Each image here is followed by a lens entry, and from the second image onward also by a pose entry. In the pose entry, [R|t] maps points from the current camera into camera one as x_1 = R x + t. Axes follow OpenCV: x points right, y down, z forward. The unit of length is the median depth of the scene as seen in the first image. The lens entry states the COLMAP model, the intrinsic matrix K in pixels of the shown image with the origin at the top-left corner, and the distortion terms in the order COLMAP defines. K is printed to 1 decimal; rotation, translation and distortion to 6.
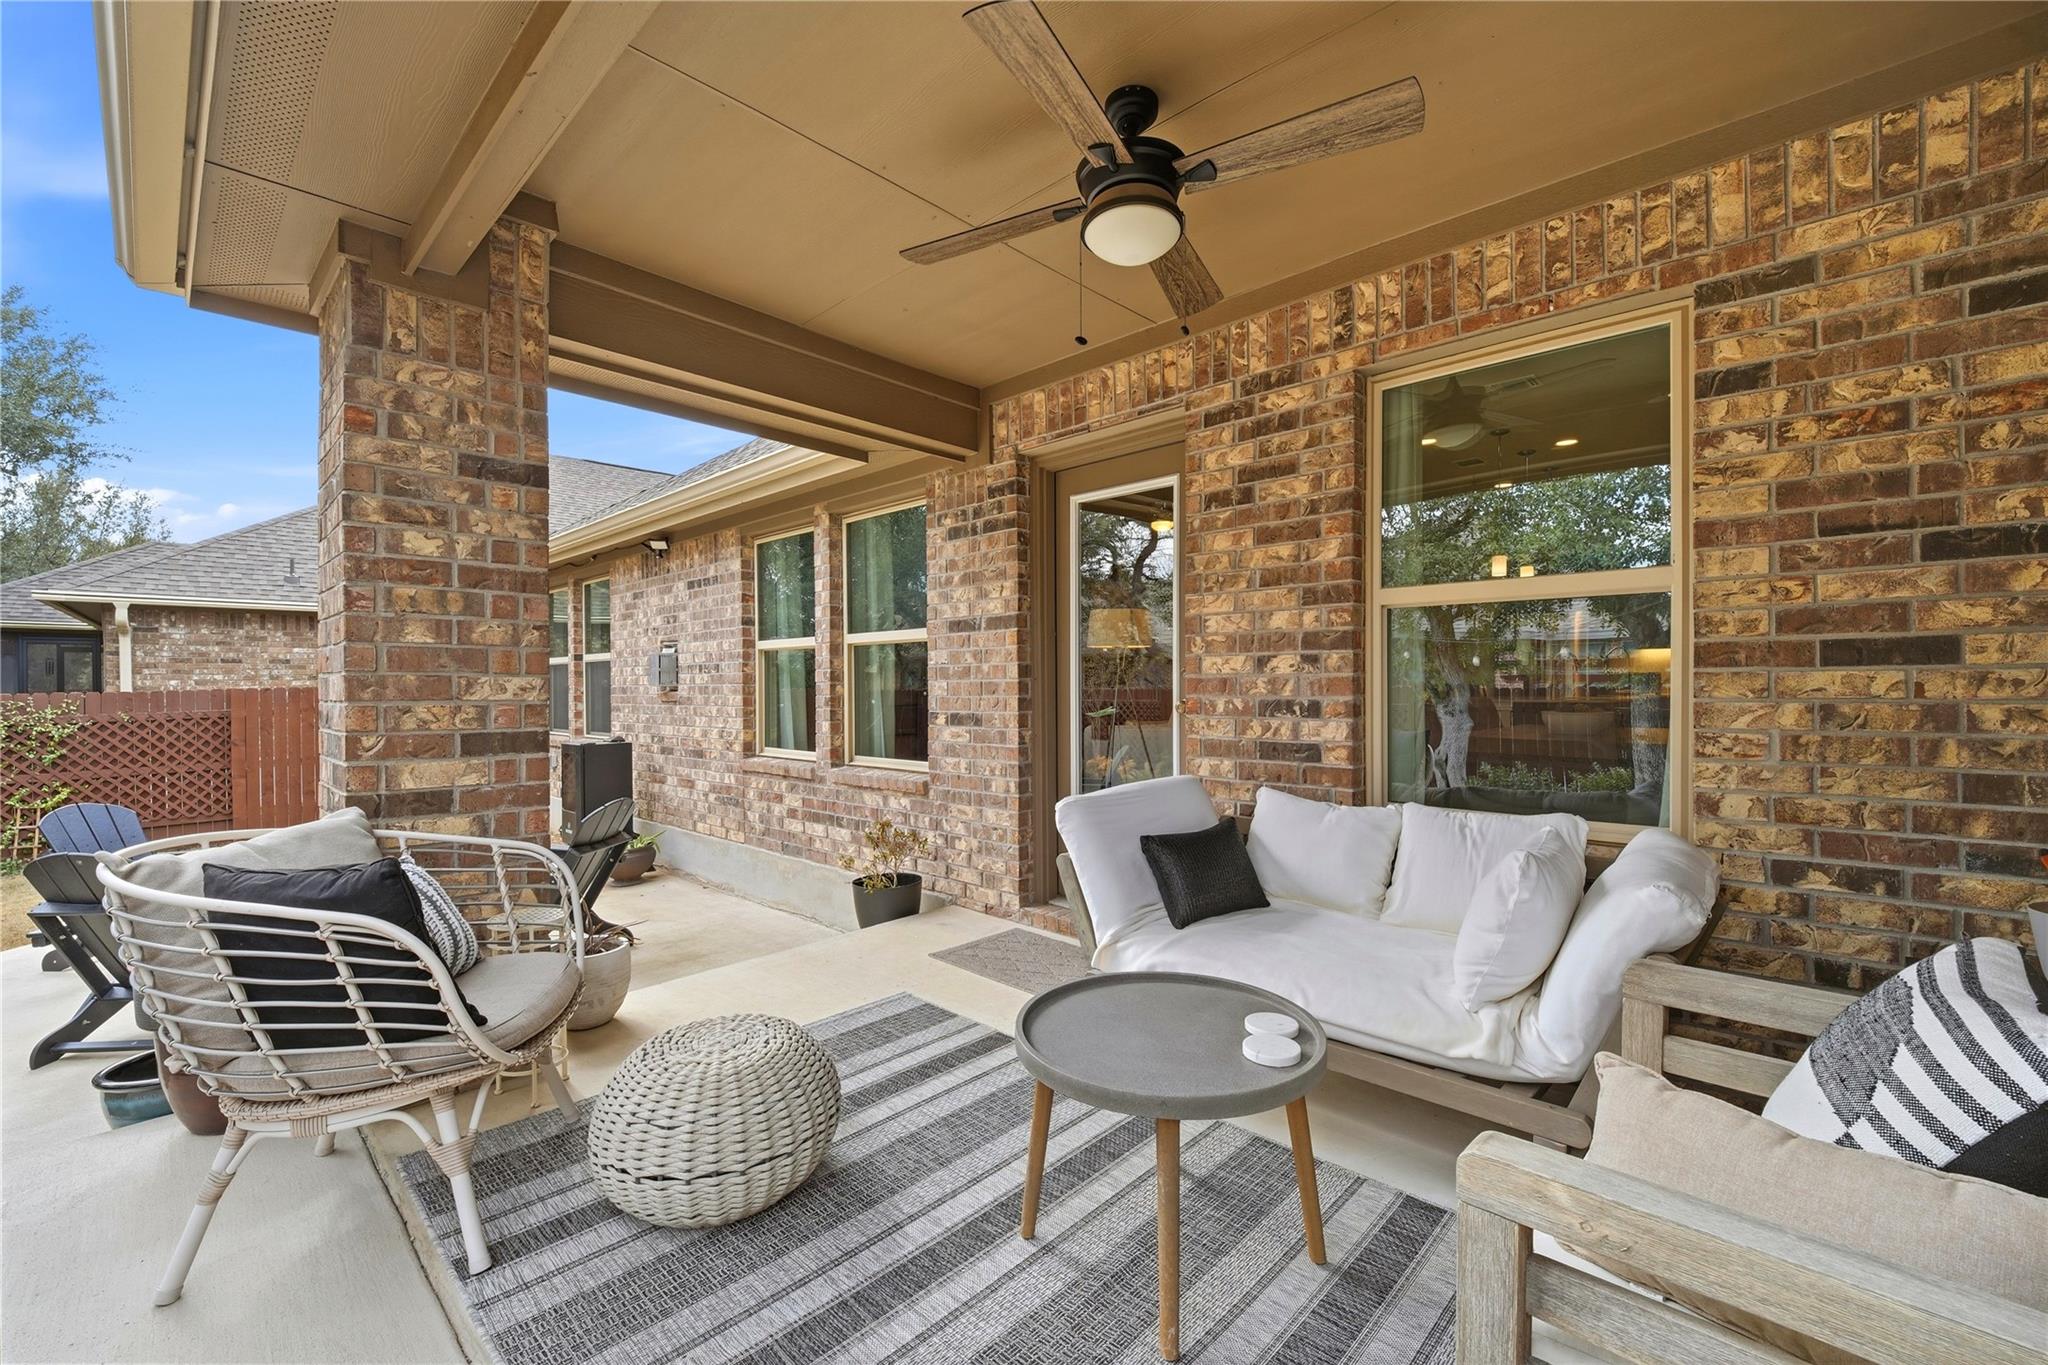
lens RADIAL K [[852.7, 0, 1022.3], [0, 852.7, 696.9], [0, 0, 1]] dist [-0.015118, -0.001653]
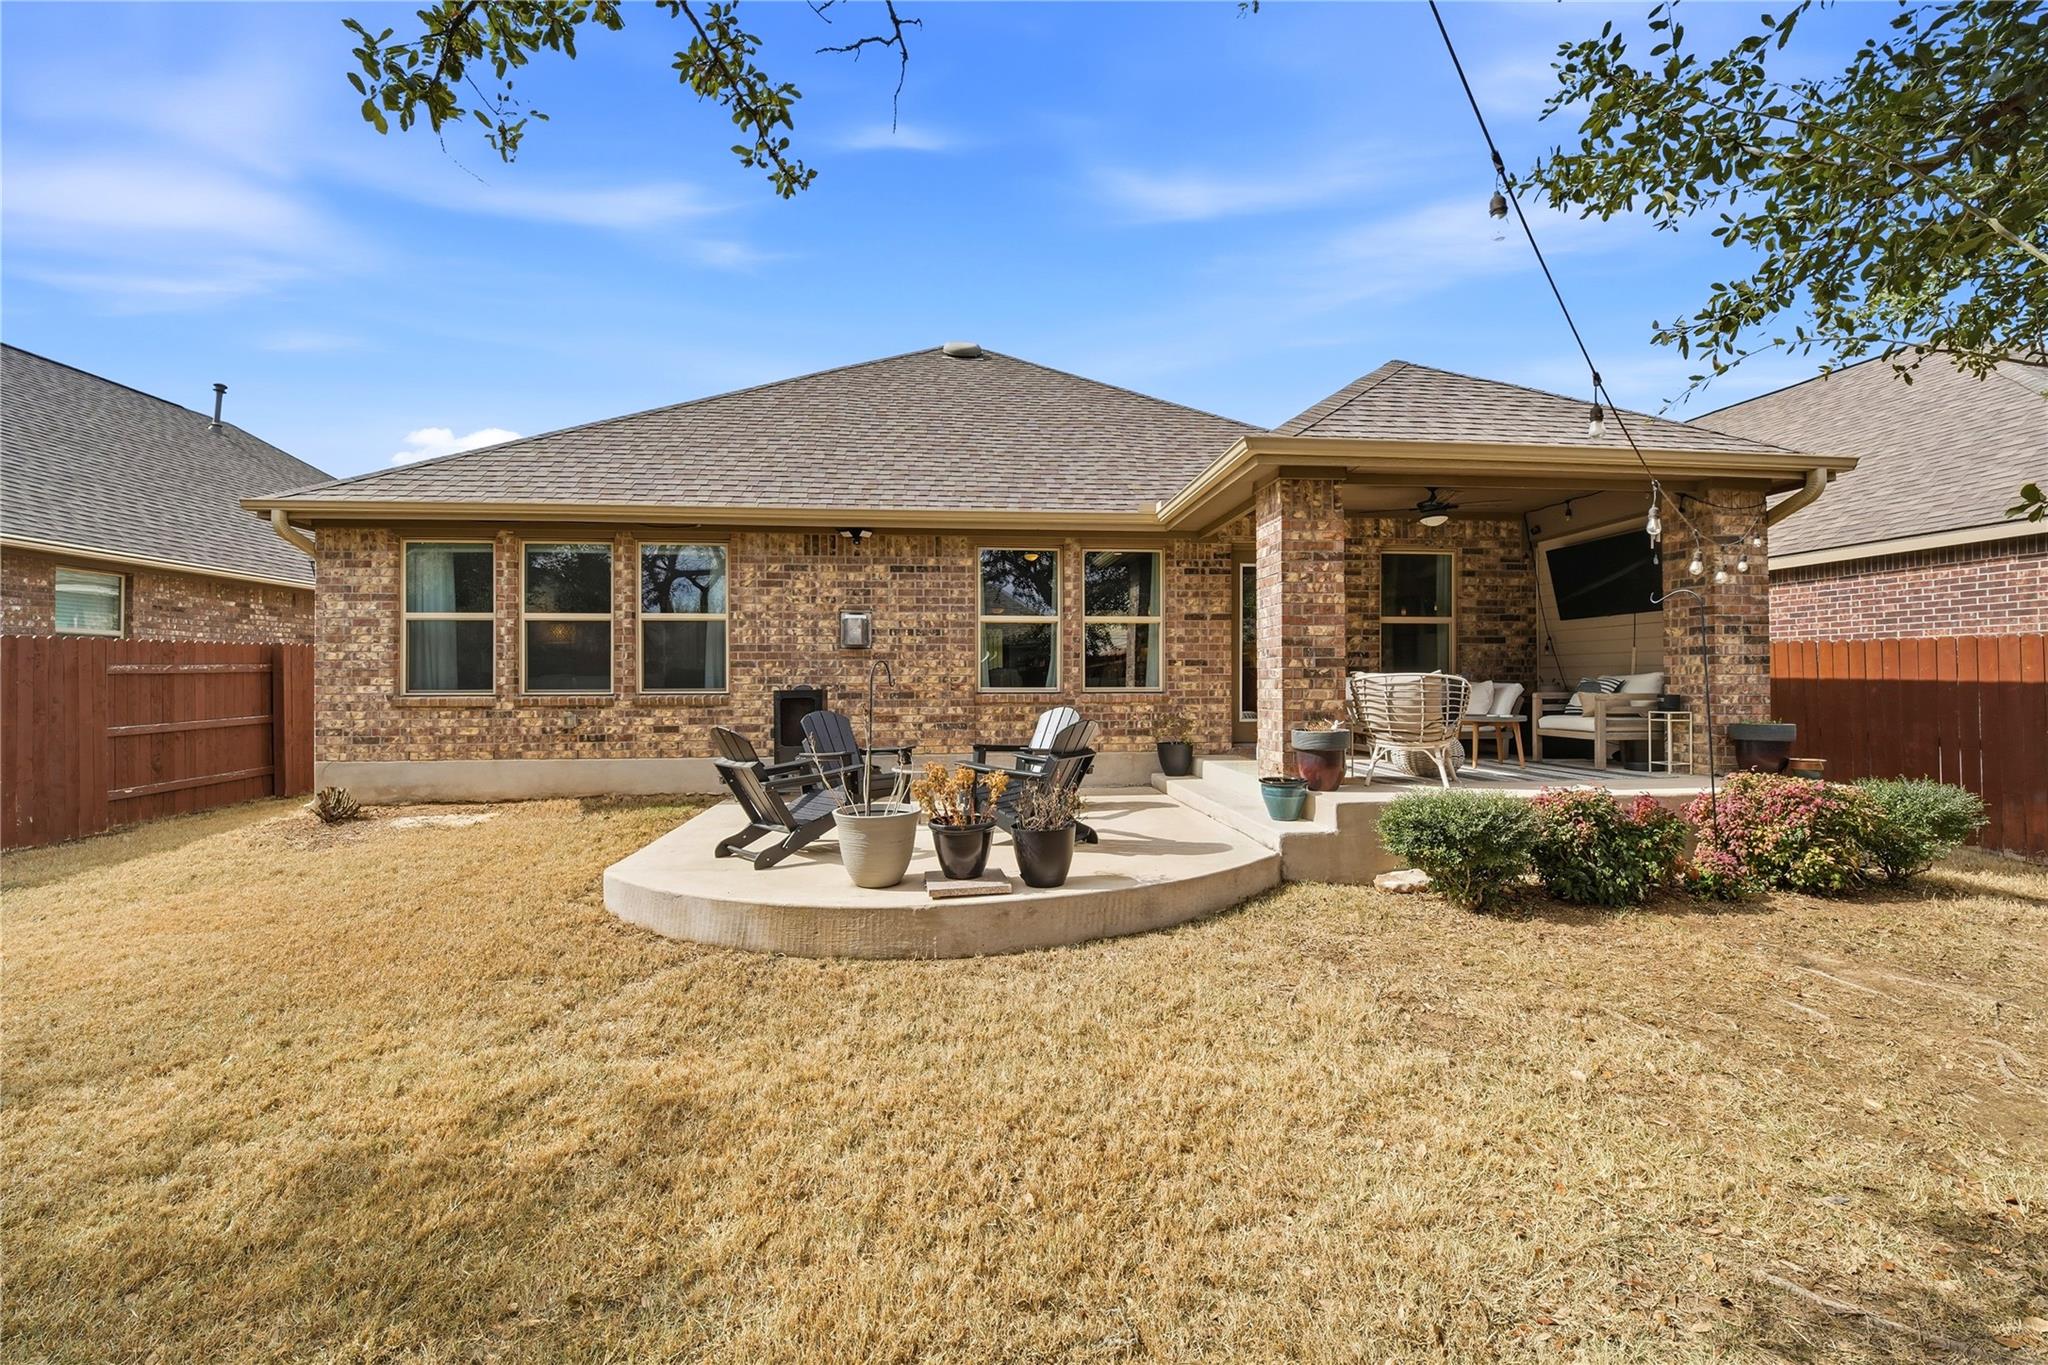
lens RADIAL K [[852.7, 0, 1026.5], [0, 852.7, 680.7], [0, 0, 1]] dist [-0.015118, -0.001653]
pose [[0.651565, 0.011630, 0.758503, -2.701902], [0.009812, 0.999670, -0.023756, 0.164376], [-0.758529, 0.022922, 0.651236, -0.037915]]
